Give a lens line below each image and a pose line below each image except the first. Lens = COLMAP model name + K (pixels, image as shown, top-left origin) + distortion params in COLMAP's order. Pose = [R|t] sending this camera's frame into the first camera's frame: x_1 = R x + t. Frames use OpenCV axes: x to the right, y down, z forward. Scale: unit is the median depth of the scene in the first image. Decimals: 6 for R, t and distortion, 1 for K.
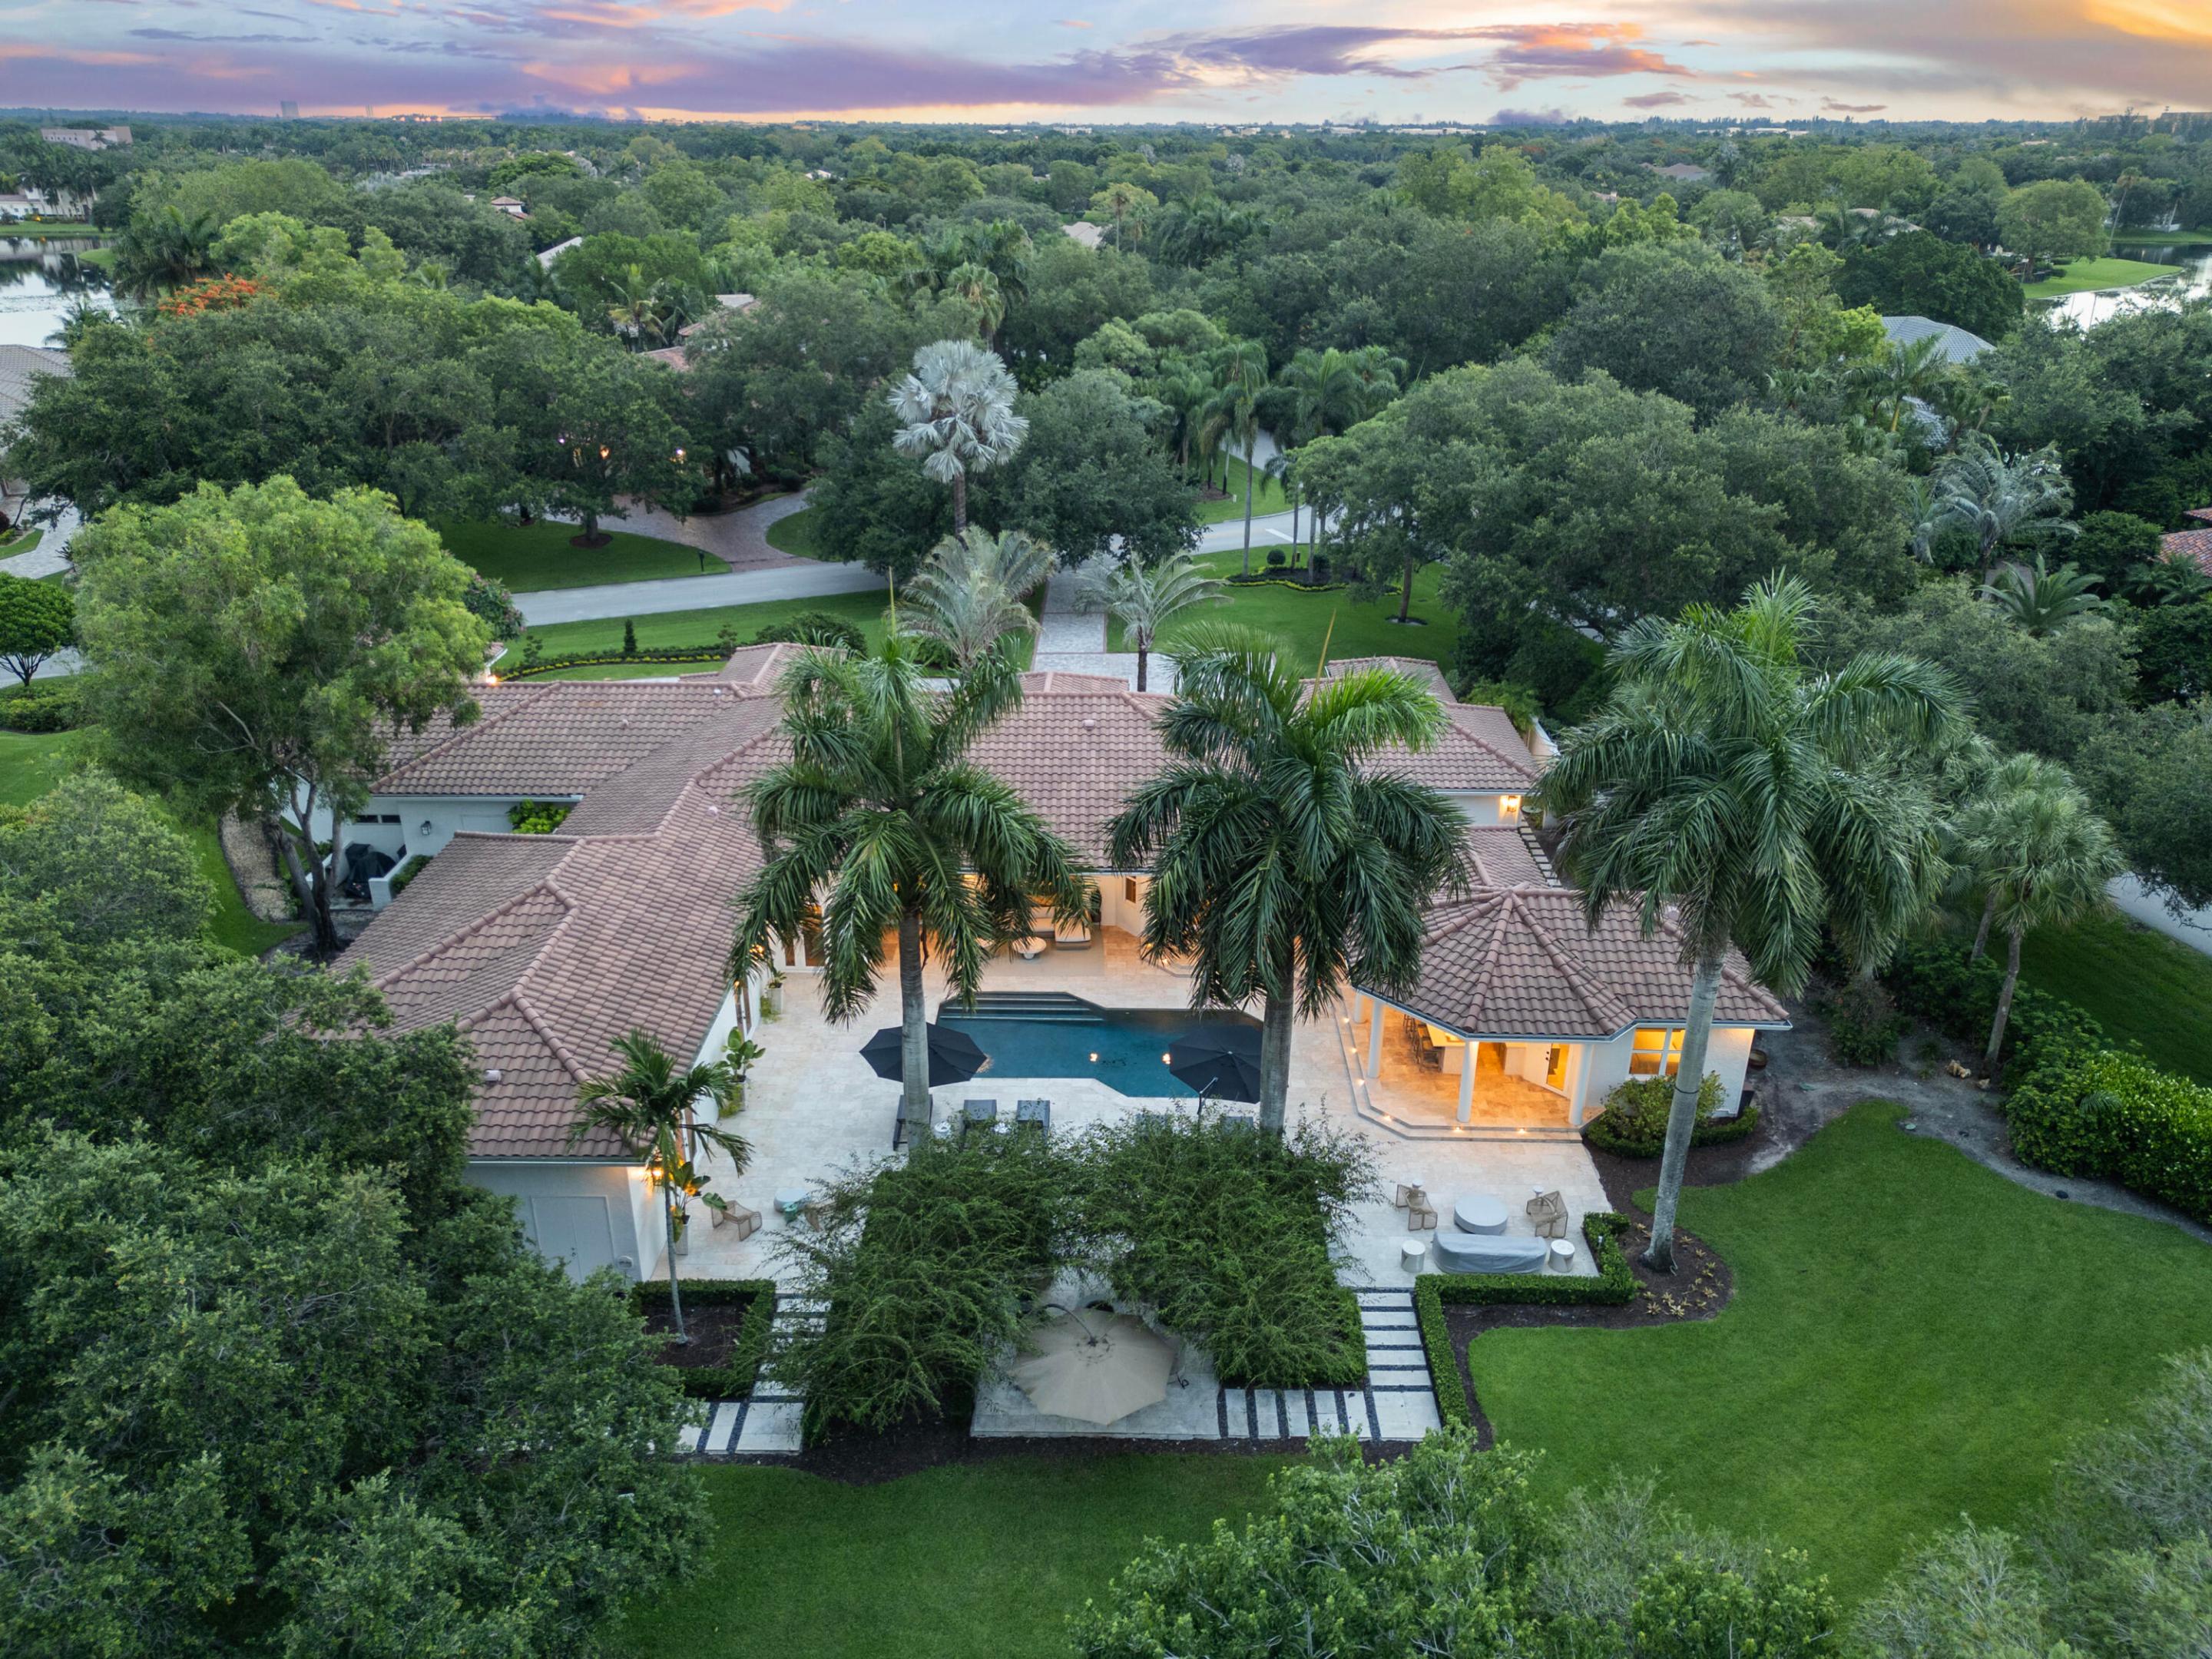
lens RADIAL K [[1570.4, 0, 1099.5], [0, 1570.4, 820.2], [0, 0, 1]] dist [0.071419, -0.066851]
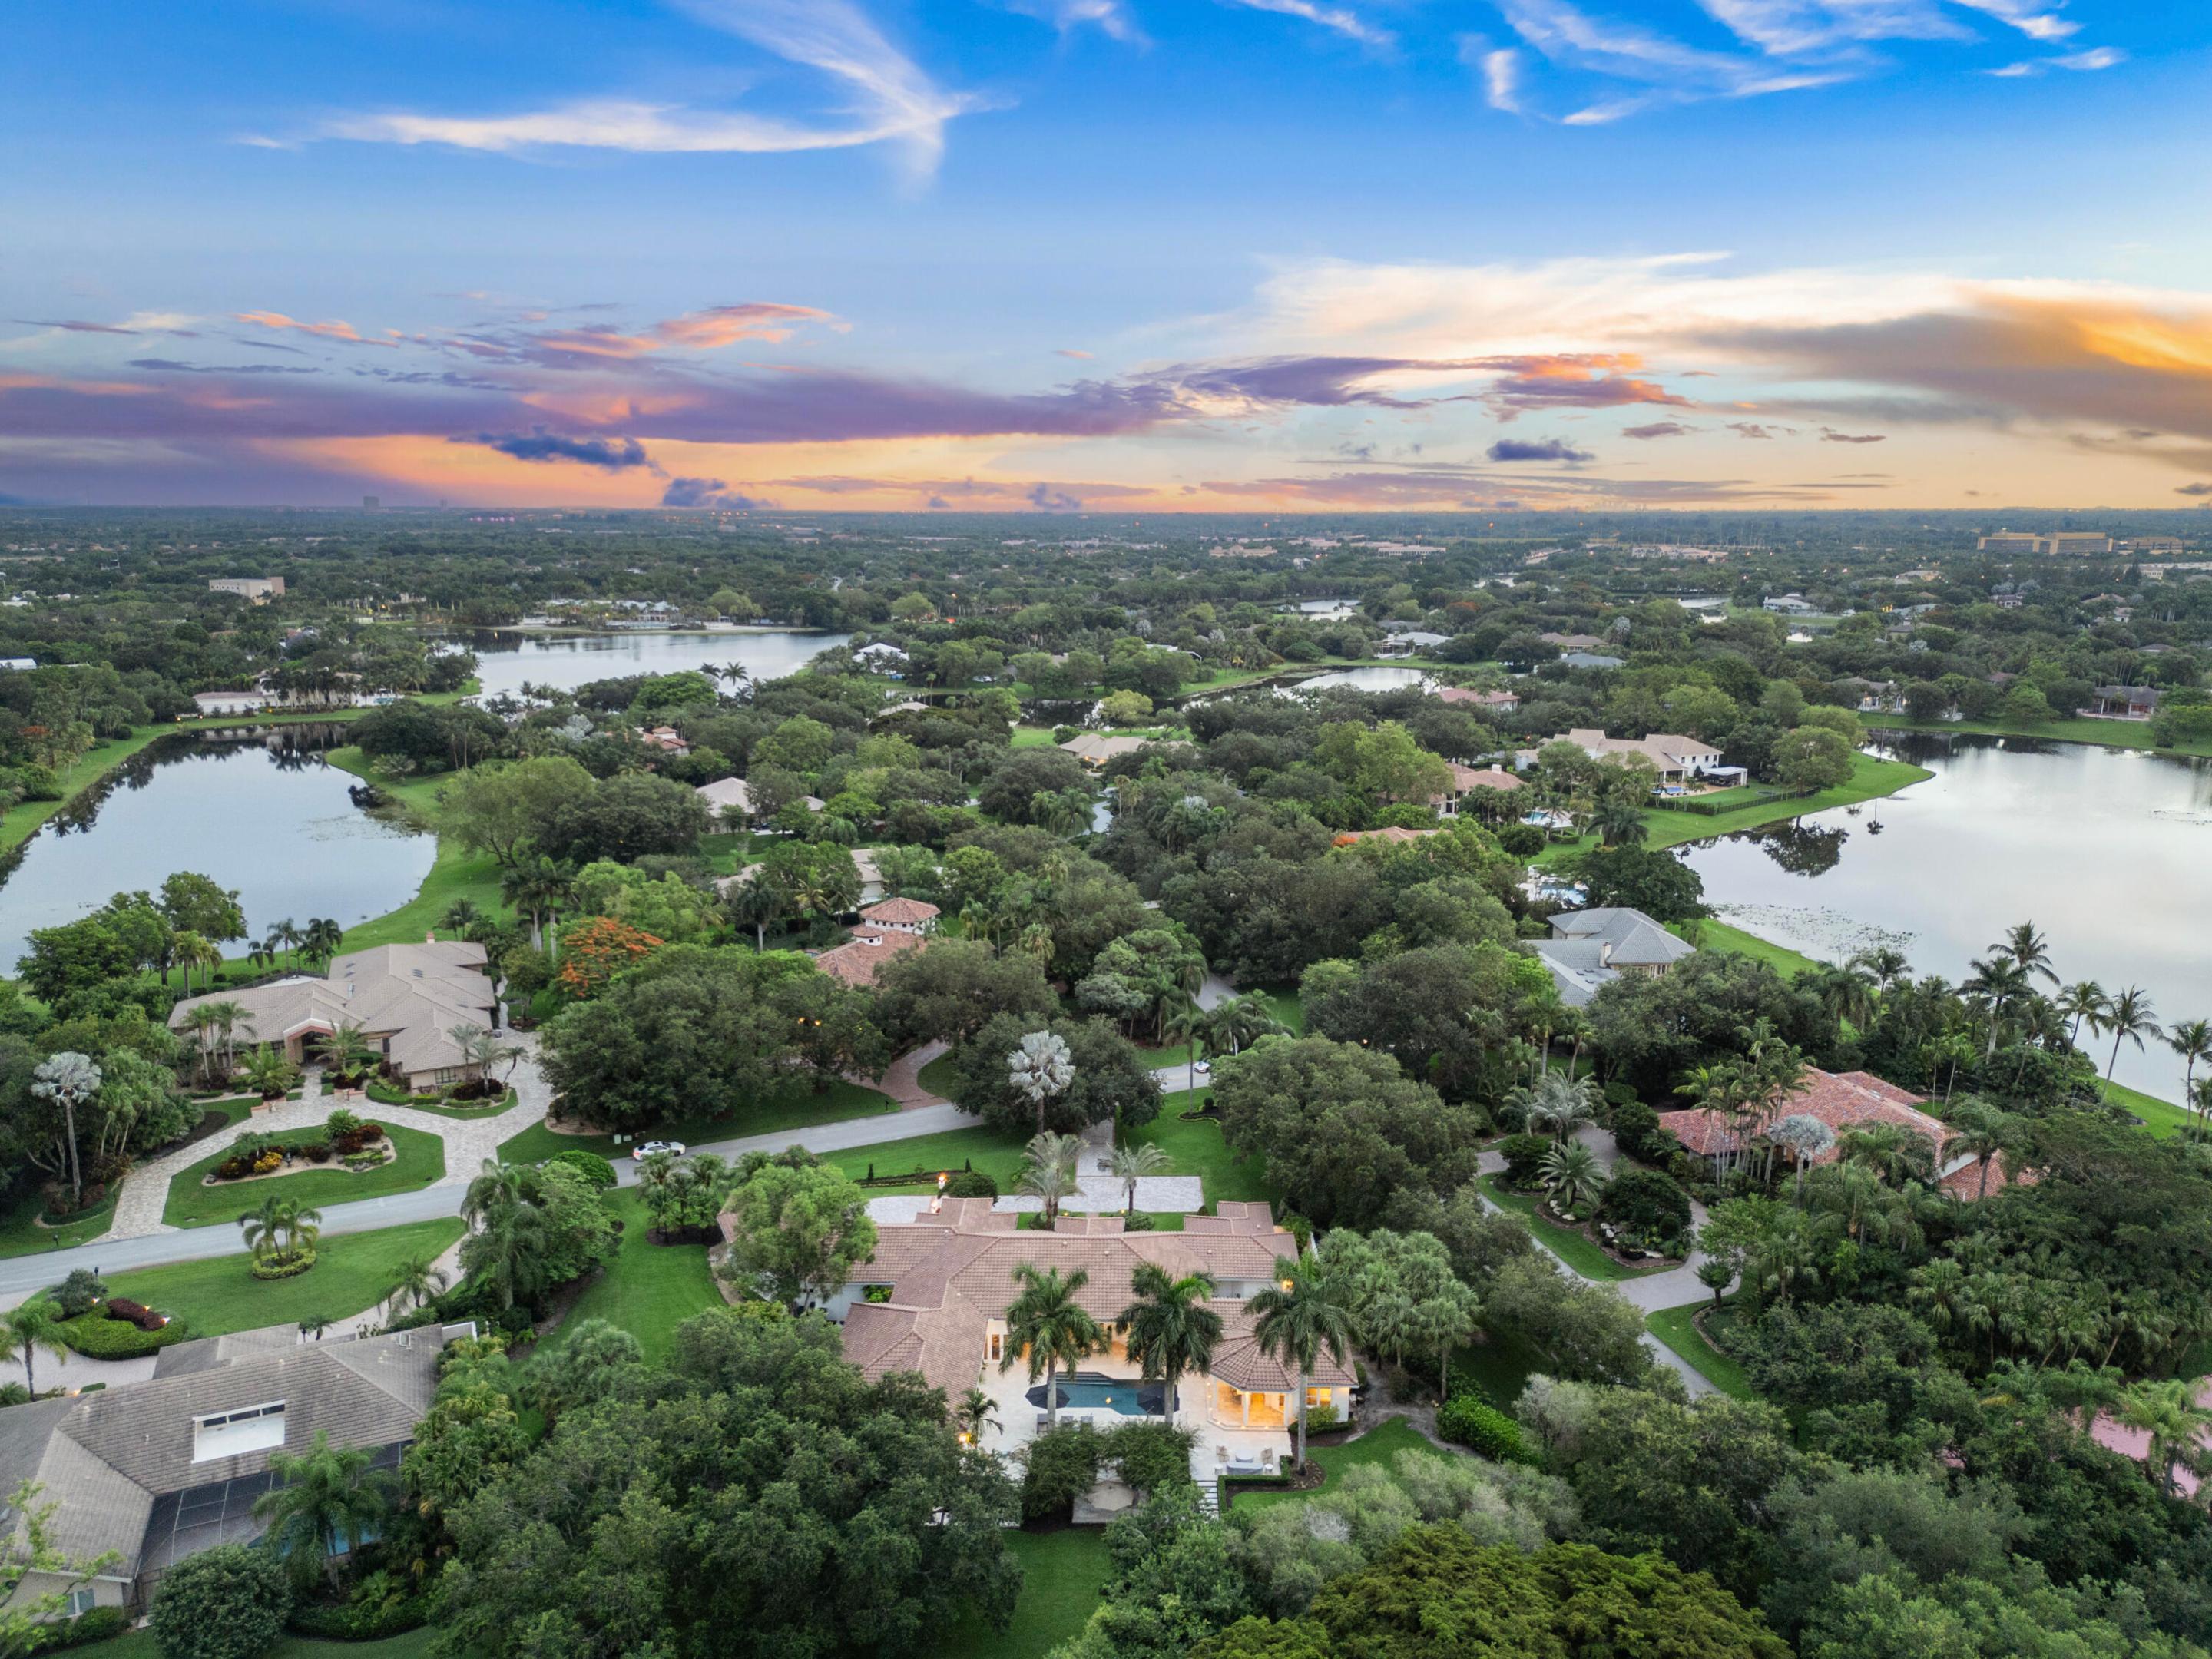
lens RADIAL K [[1570.4, 0, 1103.5], [0, 1570.4, 827.2], [0, 0, 1]] dist [0.071419, -0.066851]
pose [[0.999999, 0.001429, -0.000777, -0.014168], [-0.001557, 0.979277, -0.202517, -0.286426], [0.000471, 0.202518, 0.979278, -2.061230]]
